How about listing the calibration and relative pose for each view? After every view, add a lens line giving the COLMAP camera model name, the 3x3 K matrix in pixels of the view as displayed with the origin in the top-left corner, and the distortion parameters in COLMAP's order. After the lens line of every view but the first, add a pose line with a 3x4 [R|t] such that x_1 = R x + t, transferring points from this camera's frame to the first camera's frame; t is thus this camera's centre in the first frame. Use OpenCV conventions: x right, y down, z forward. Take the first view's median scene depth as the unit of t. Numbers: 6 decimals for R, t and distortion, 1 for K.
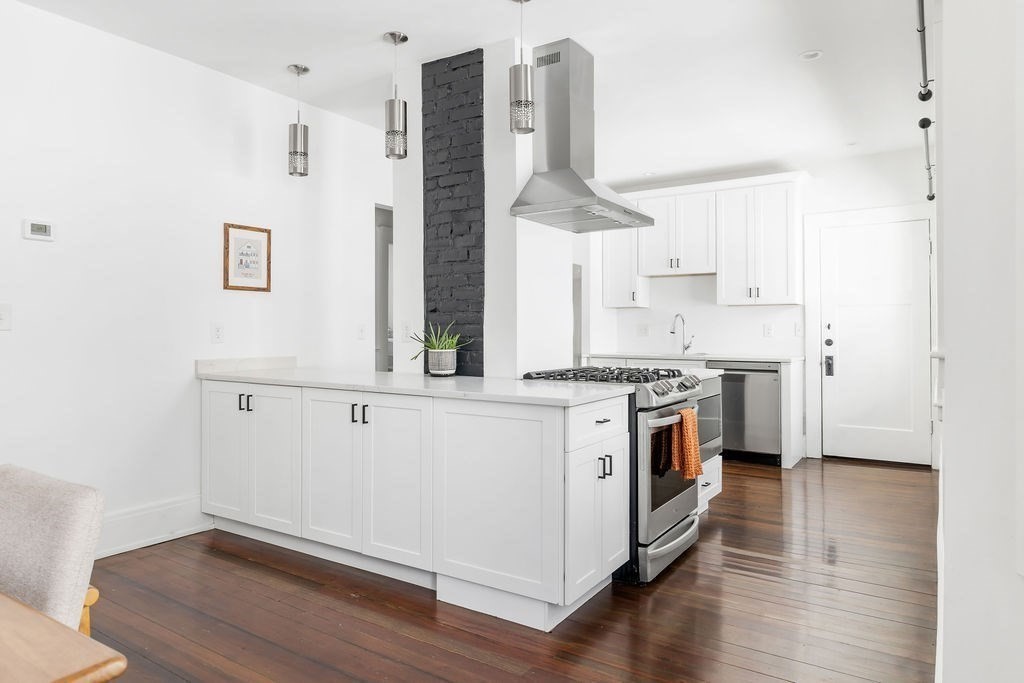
lens RADIAL K [[647.5, 0, 504.1], [0, 647.5, 313.2], [0, 0, 1]] dist [0.004142, 0.000429]
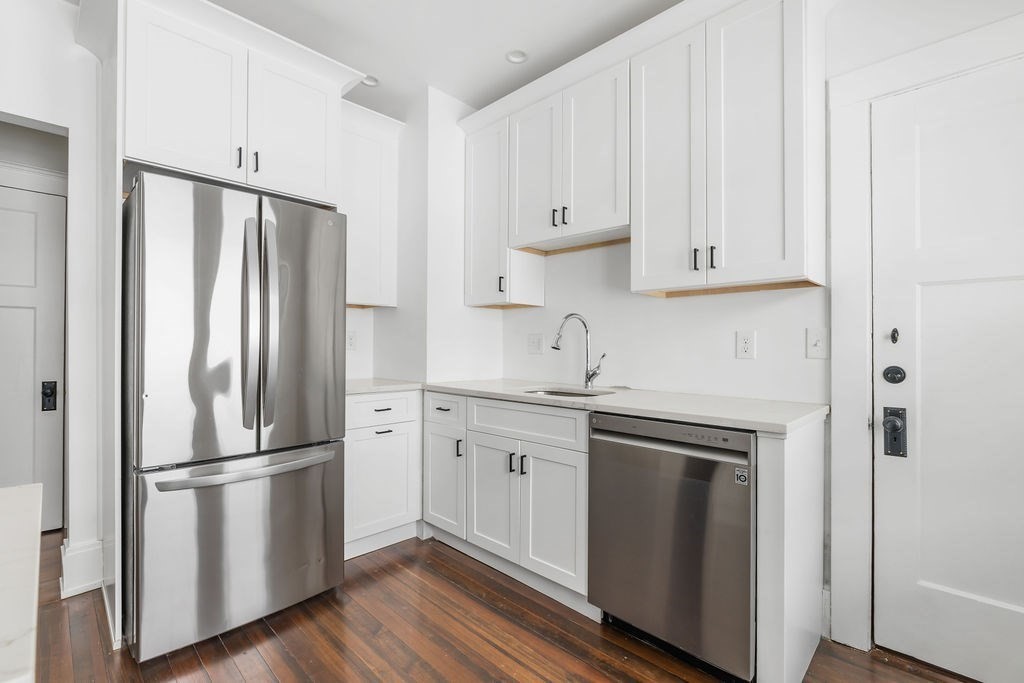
lens RADIAL K [[459.6, 0, 514.6], [0, 459.6, 338.4], [0, 0, 1]] dist [-0.000679, -0.000093]
pose [[0.985638, 0.002549, -0.168852, 0.312038], [0.000038, 0.999883, 0.015316, 0.017483], [0.168871, -0.015102, 0.985522, 0.670563]]
